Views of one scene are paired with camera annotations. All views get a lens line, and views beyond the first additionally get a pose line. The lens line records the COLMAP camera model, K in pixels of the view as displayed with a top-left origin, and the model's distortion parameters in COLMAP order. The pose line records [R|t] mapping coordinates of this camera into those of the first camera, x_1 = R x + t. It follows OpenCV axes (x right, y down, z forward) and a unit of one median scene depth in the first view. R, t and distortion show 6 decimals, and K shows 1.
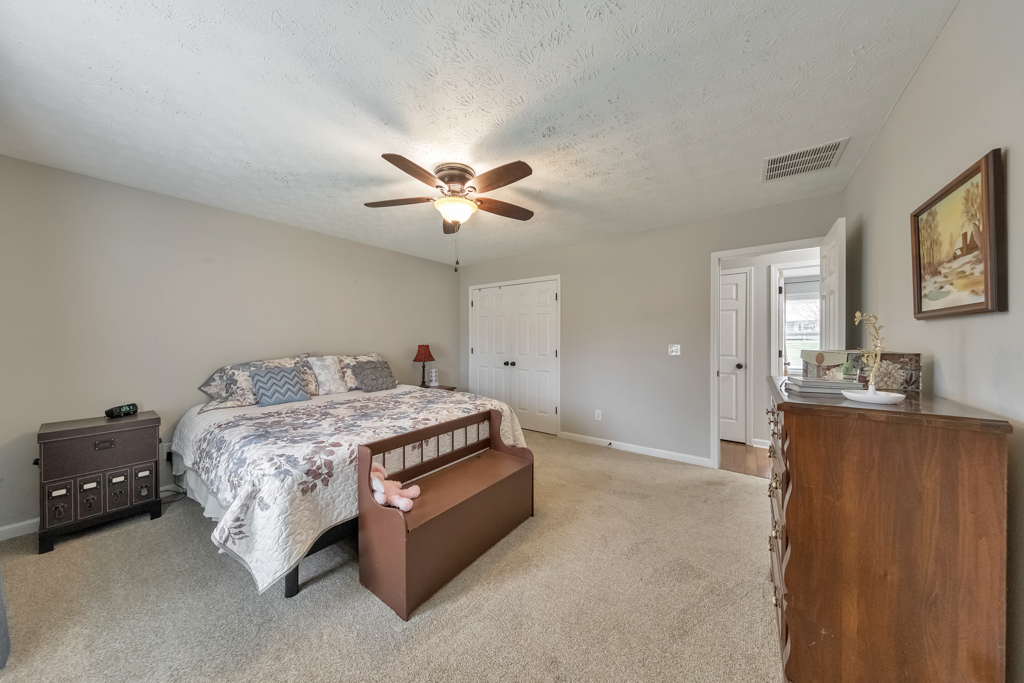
lens RADIAL K [[327.3, 0, 511.5], [0, 327.3, 340.9], [0, 0, 1]] dist [0.007563, -0.000155]
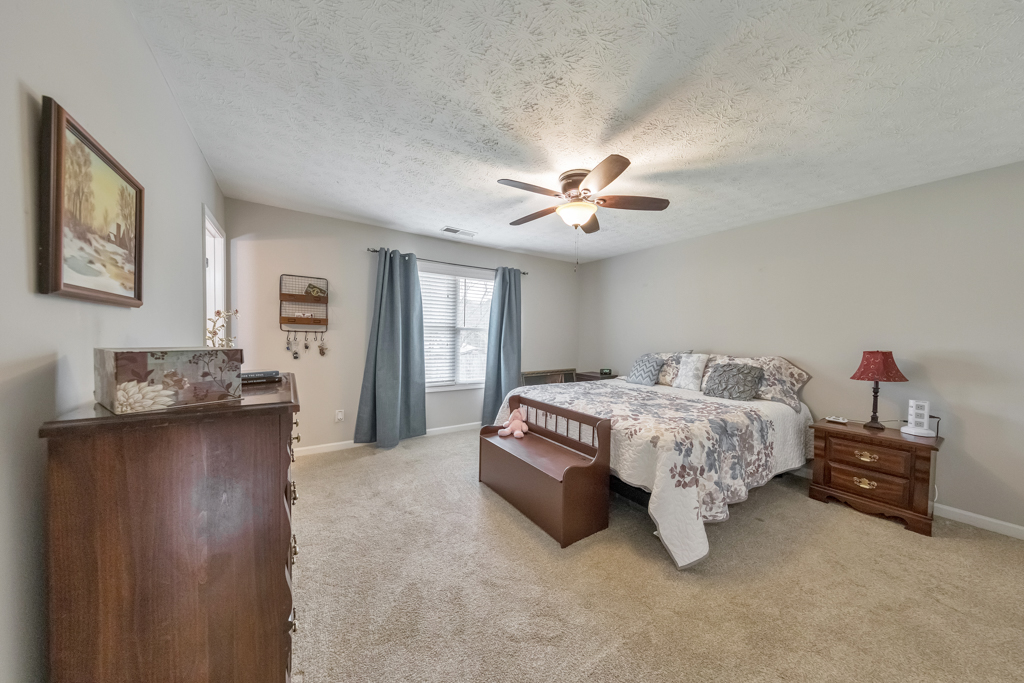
lens RADIAL K [[327.3, 0, 514.4], [0, 327.3, 344.9], [0, 0, 1]] dist [0.007563, -0.000155]
pose [[-0.336172, 0.022101, -0.941541, 0.898799], [-0.020913, 0.999303, 0.030924, -0.005146], [0.941569, 0.030087, -0.335475, 1.167761]]
